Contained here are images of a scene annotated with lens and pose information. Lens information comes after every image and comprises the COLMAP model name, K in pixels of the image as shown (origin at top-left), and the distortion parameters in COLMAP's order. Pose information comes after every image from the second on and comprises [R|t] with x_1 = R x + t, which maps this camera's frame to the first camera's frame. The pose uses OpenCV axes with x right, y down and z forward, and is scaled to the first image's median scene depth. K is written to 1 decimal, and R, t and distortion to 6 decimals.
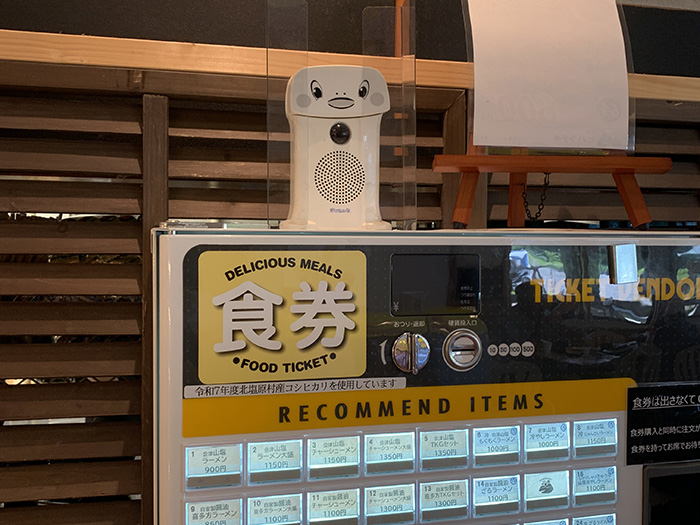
lens RADIAL K [[449.4, 0, 349.9], [0, 449.4, 279.4], [0, 0, 1]] dist [-0.001487, -0.001034]
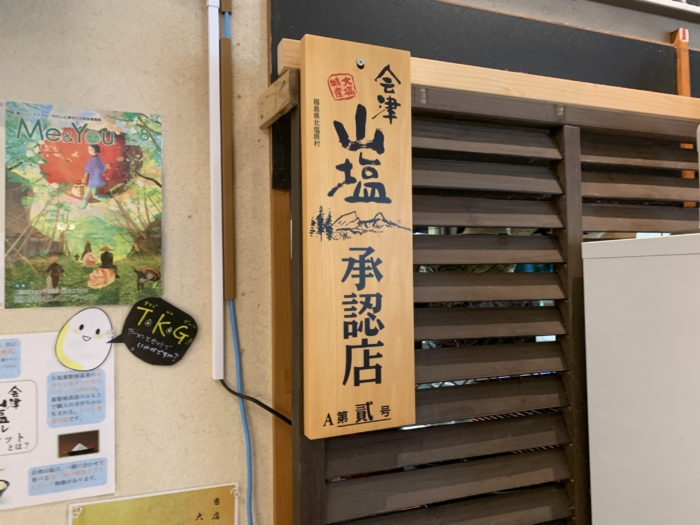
lens RADIAL K [[517.3, 0, 350.0], [0, 517.3, 262.5], [0, 0, 1]] dist [0.003800, -0.001151]
pose [[0.979978, -0.010367, 0.198836, -1.259367], [0.020257, 0.998653, -0.047771, -0.005822], [-0.198073, 0.050842, 0.978868, -0.178303]]
